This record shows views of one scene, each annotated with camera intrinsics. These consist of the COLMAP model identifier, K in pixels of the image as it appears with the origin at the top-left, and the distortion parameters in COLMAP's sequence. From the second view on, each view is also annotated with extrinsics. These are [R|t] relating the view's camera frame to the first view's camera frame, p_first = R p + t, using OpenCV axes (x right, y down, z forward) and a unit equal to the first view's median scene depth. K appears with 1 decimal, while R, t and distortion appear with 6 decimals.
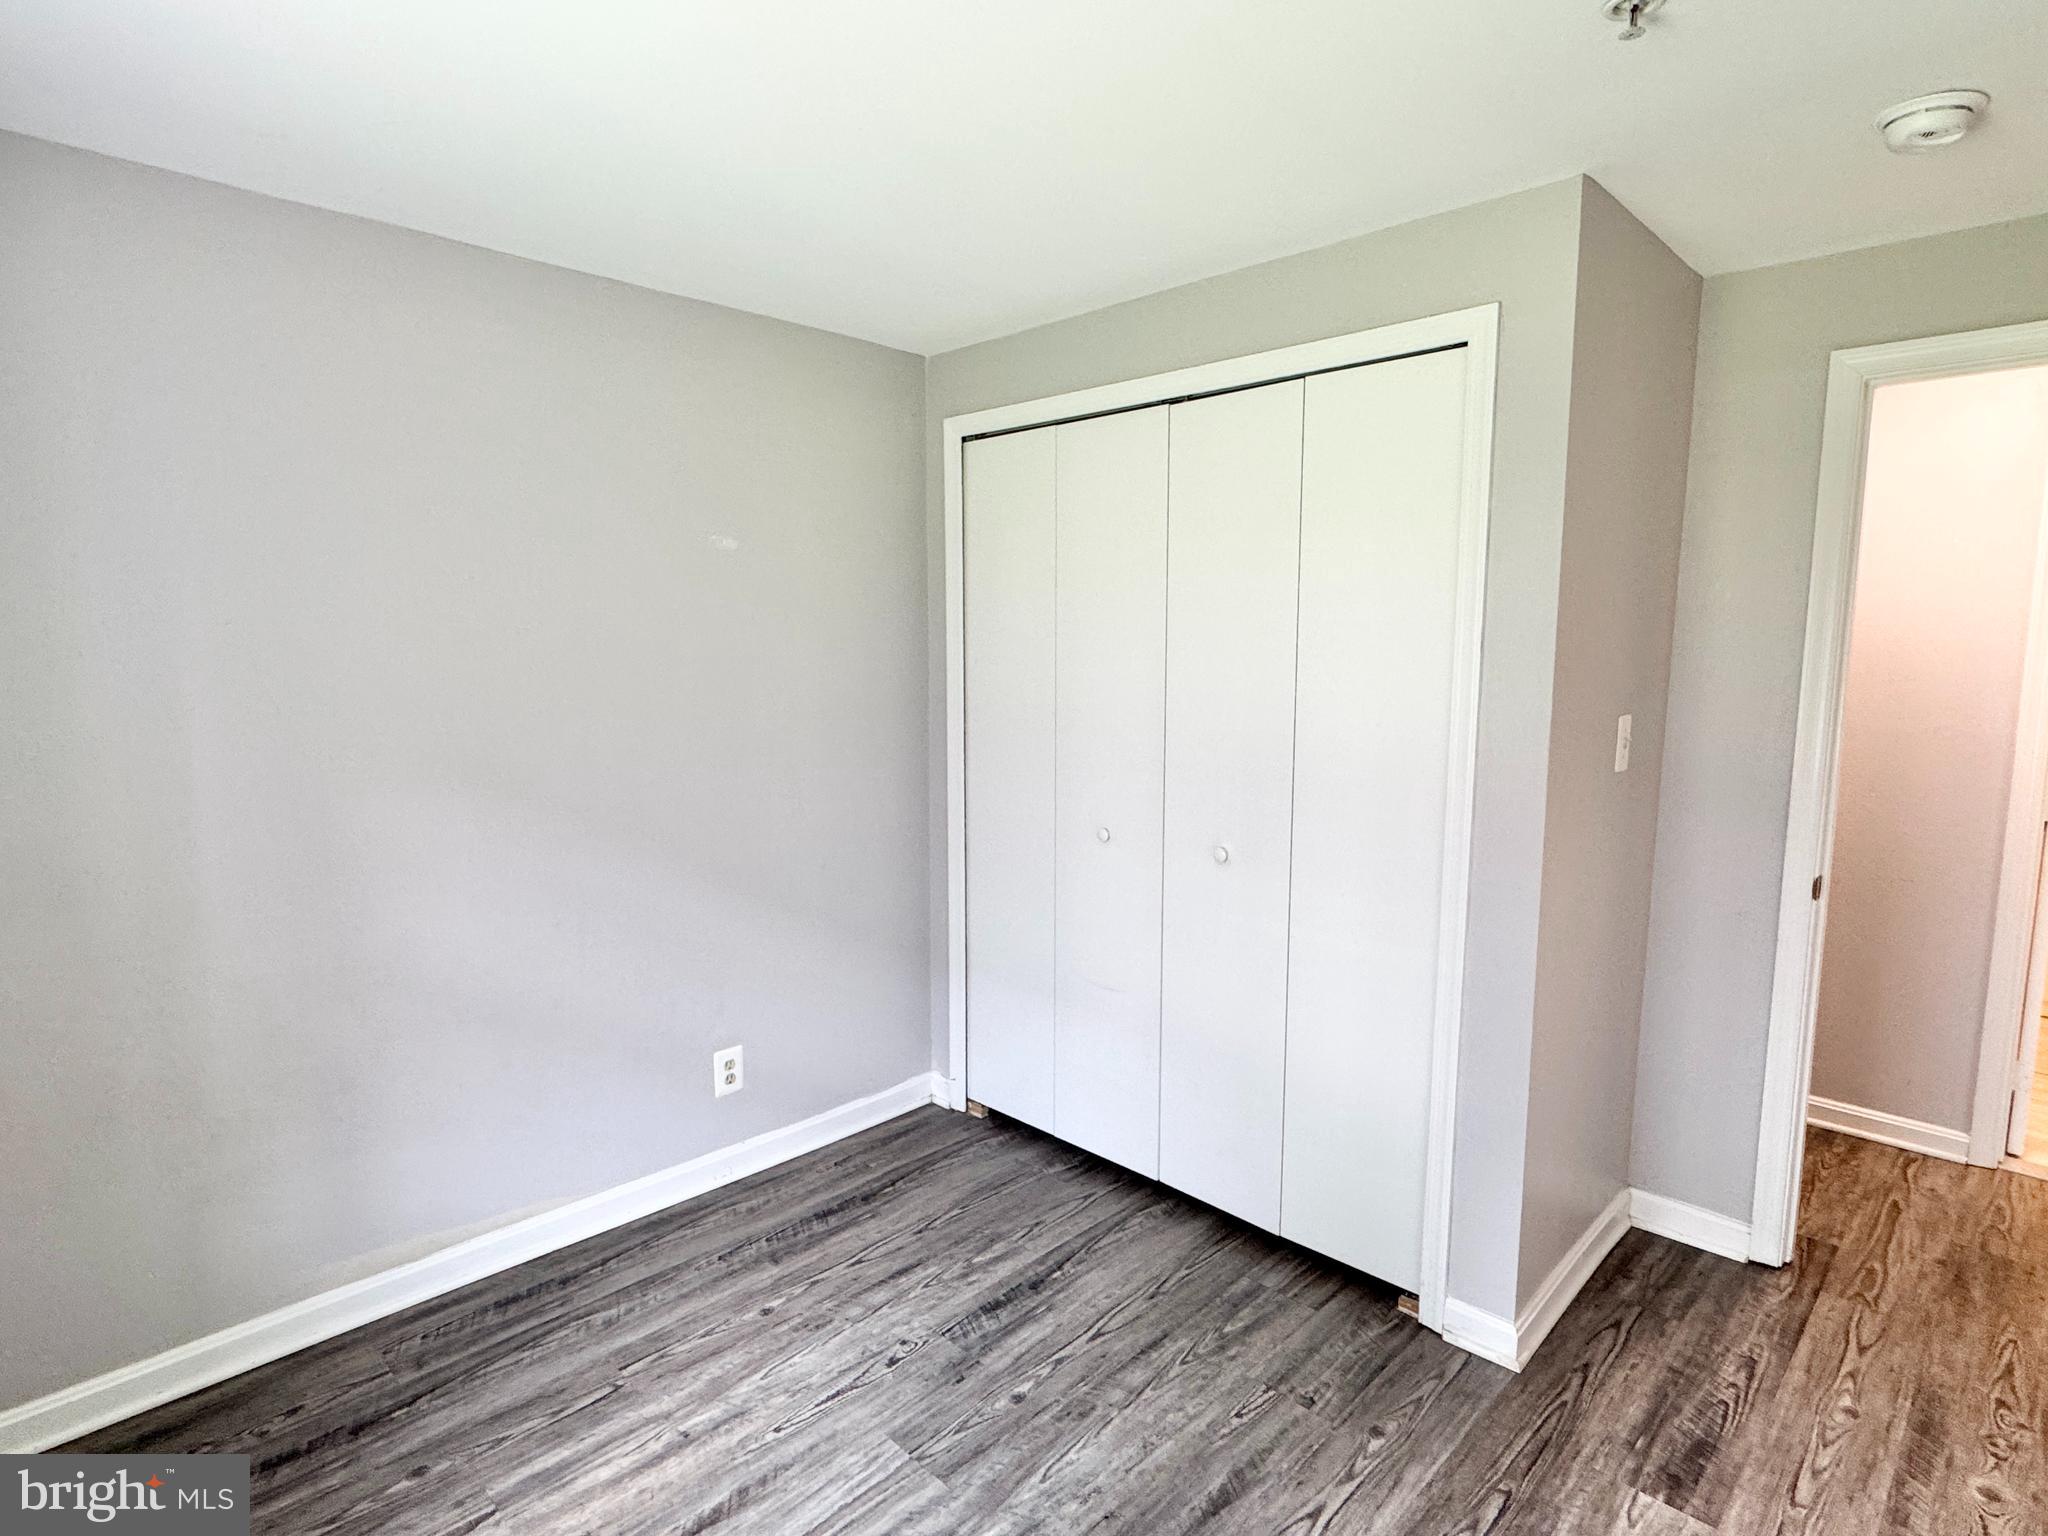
lens RADIAL K [[1079.1, 0, 1018.0], [0, 1079.1, 773.1], [0, 0, 1]] dist [-0.005973, 0.001464]
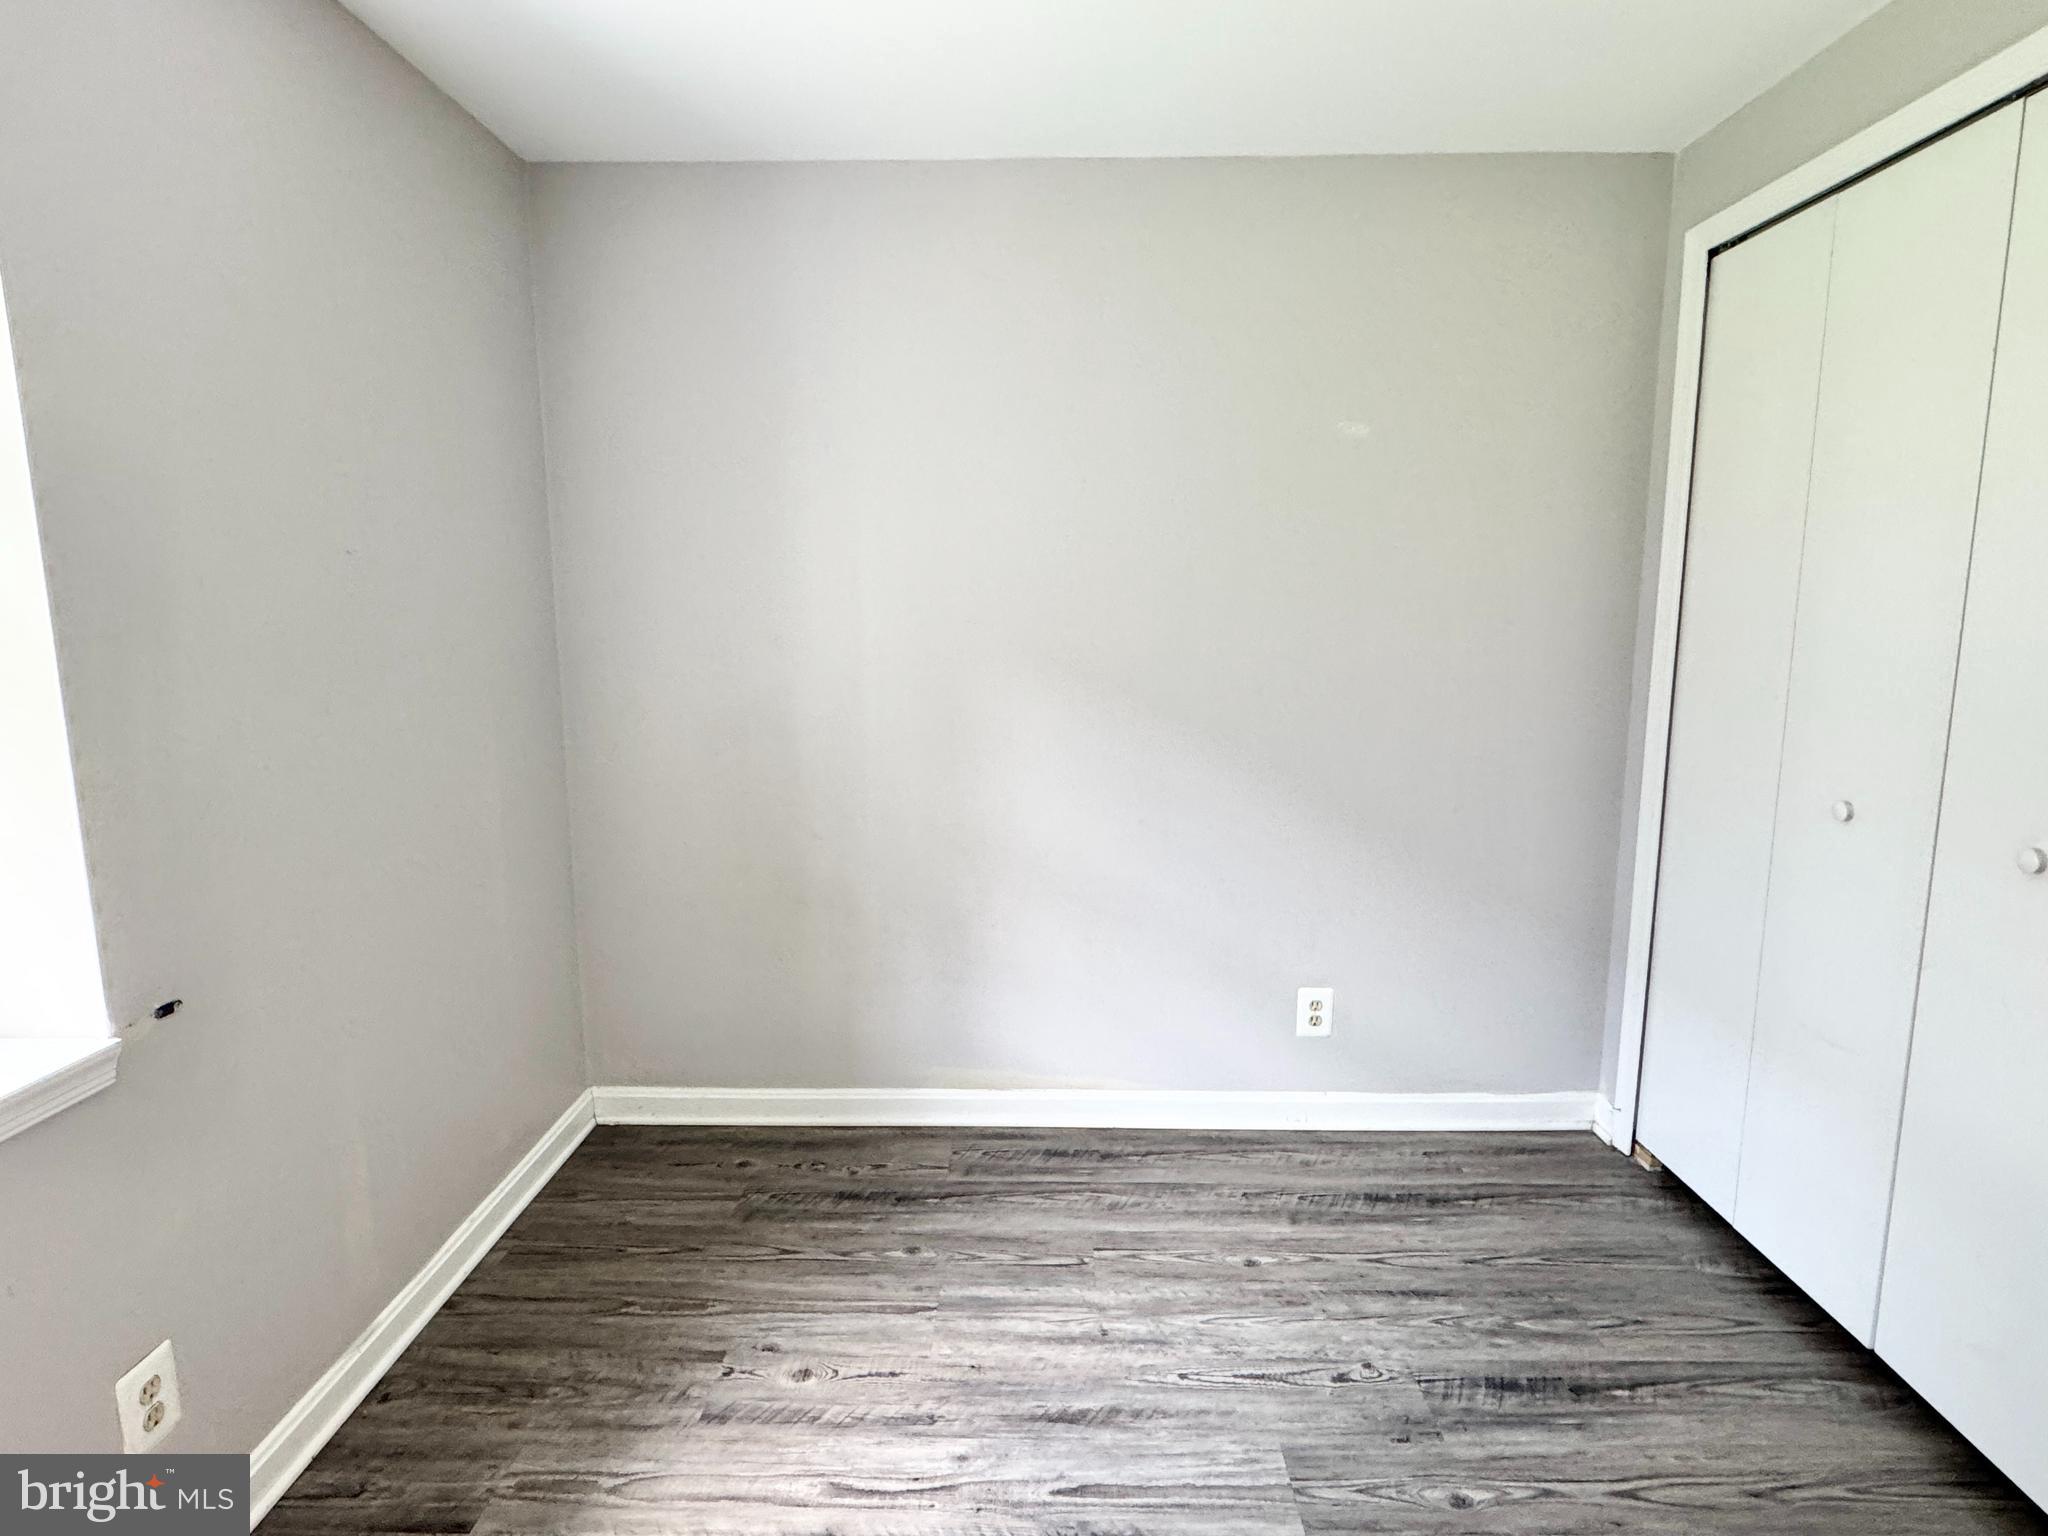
lens RADIAL K [[1079.1, 0, 1018.0], [0, 1079.1, 773.1], [0, 0, 1]] dist [-0.005973, 0.001464]
pose [[0.687234, 0.105901, -0.718675, 0.252715], [-0.081411, 0.994312, 0.068669, 0.037806], [0.721859, 0.011316, 0.691947, 0.220657]]
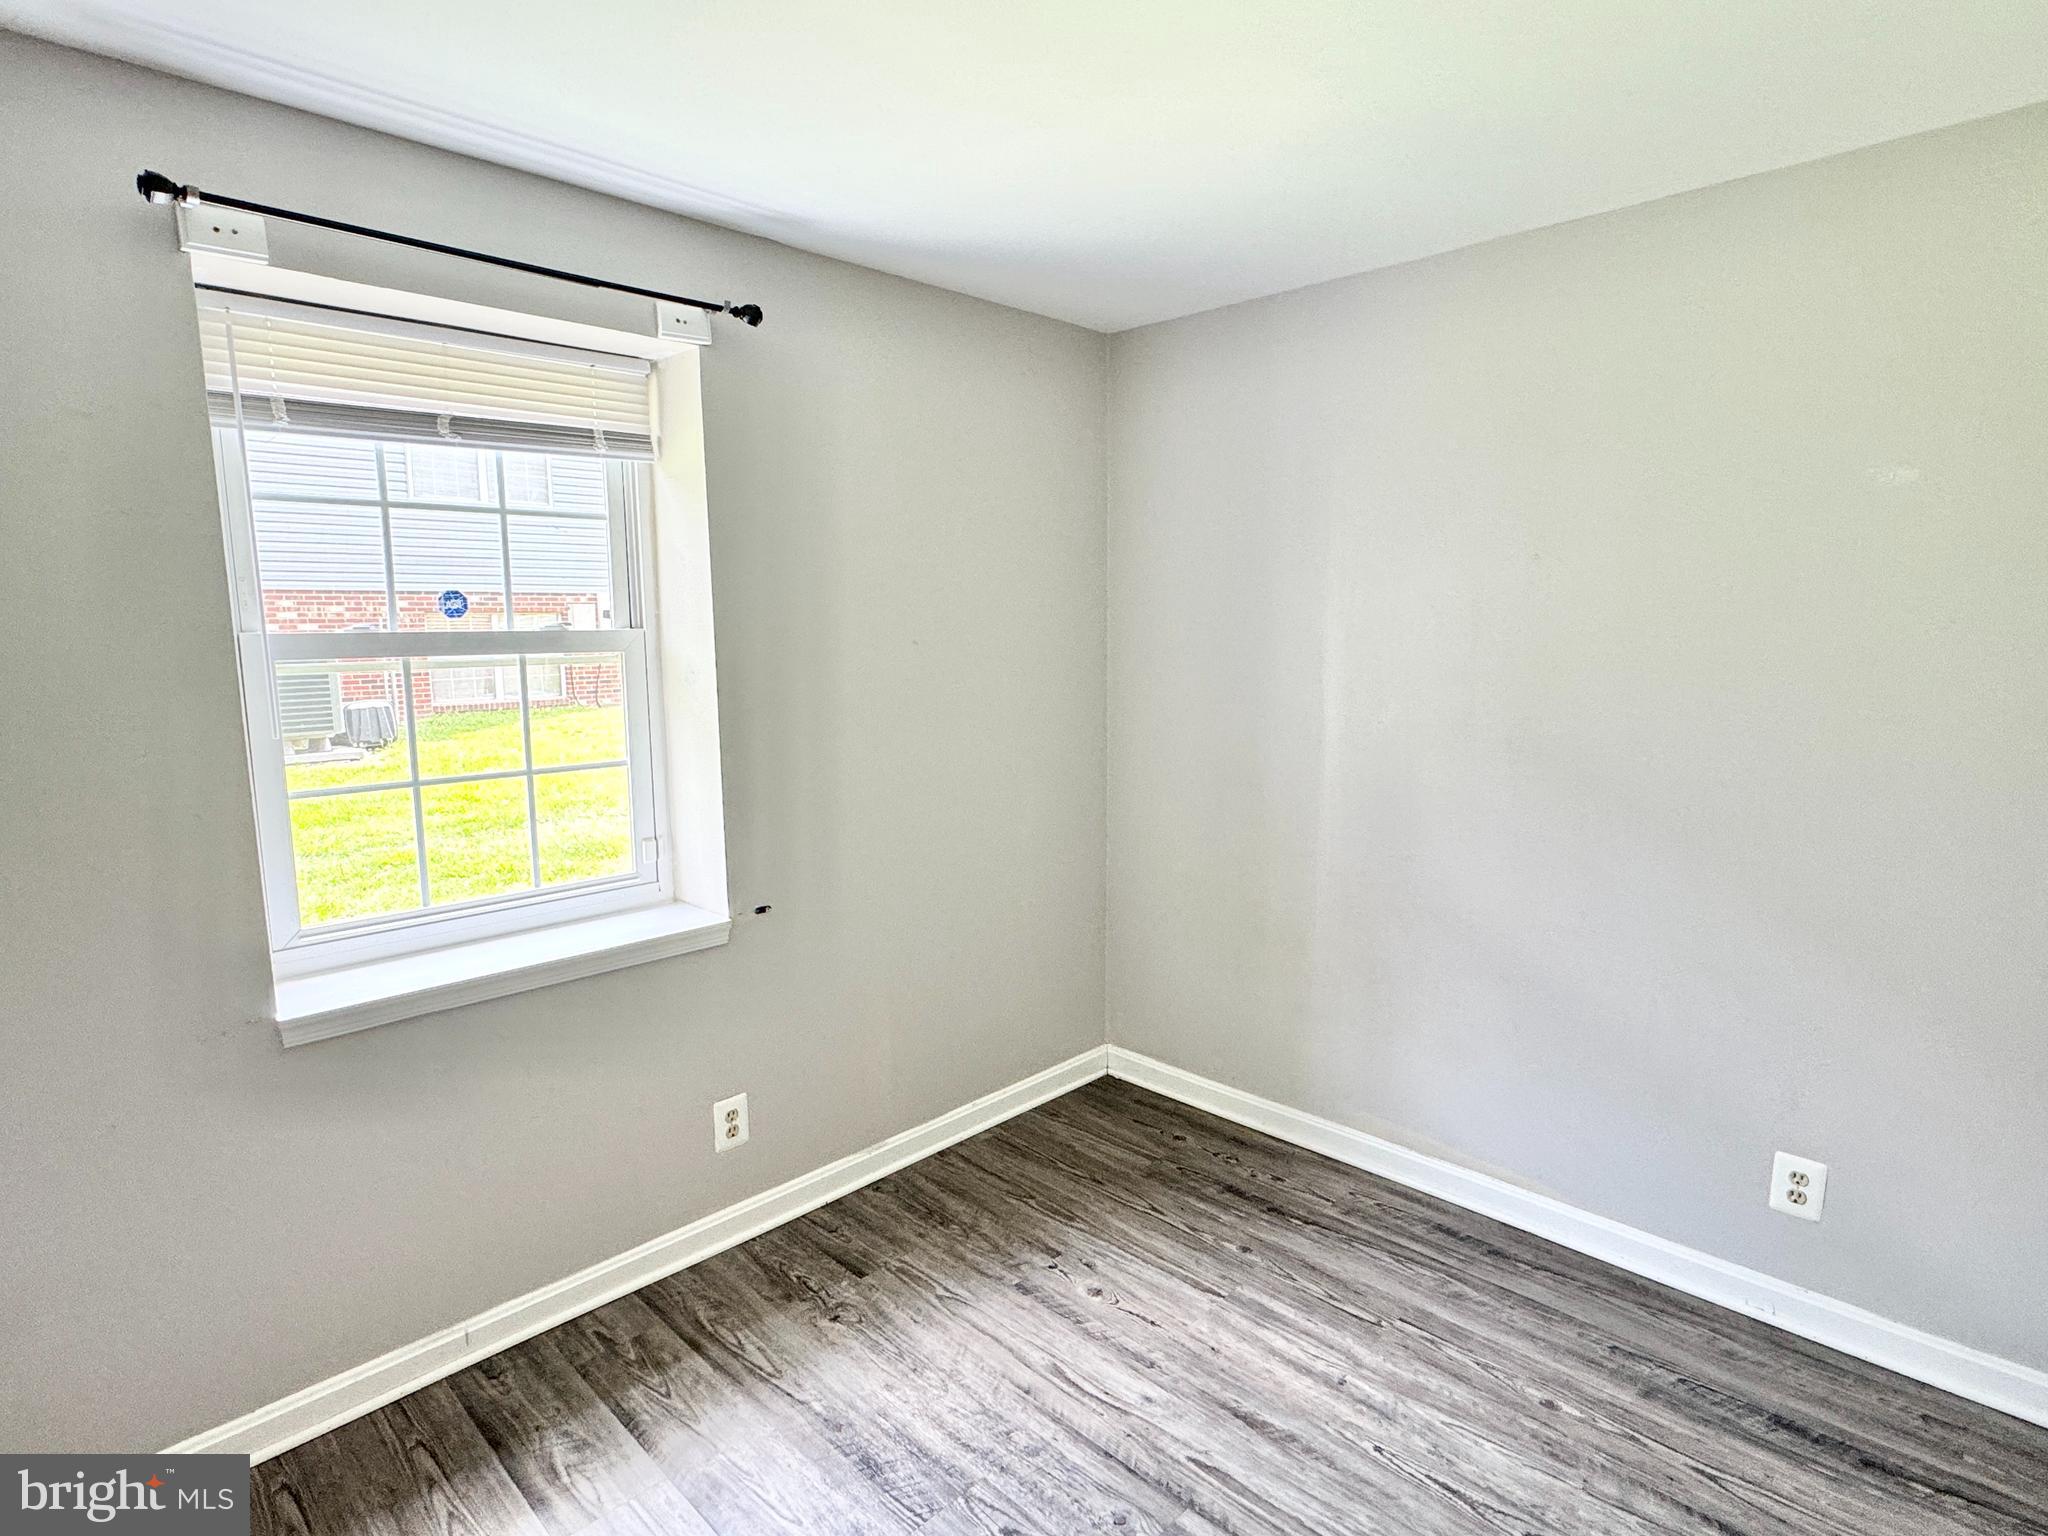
lens RADIAL K [[1079.1, 0, 1018.0], [0, 1079.1, 773.1], [0, 0, 1]] dist [-0.005973, 0.001464]
pose [[-0.010454, 0.133698, -0.990967, 0.559959], [-0.111322, 0.984705, 0.134028, -0.059866], [0.993729, 0.111717, 0.004589, 0.536759]]
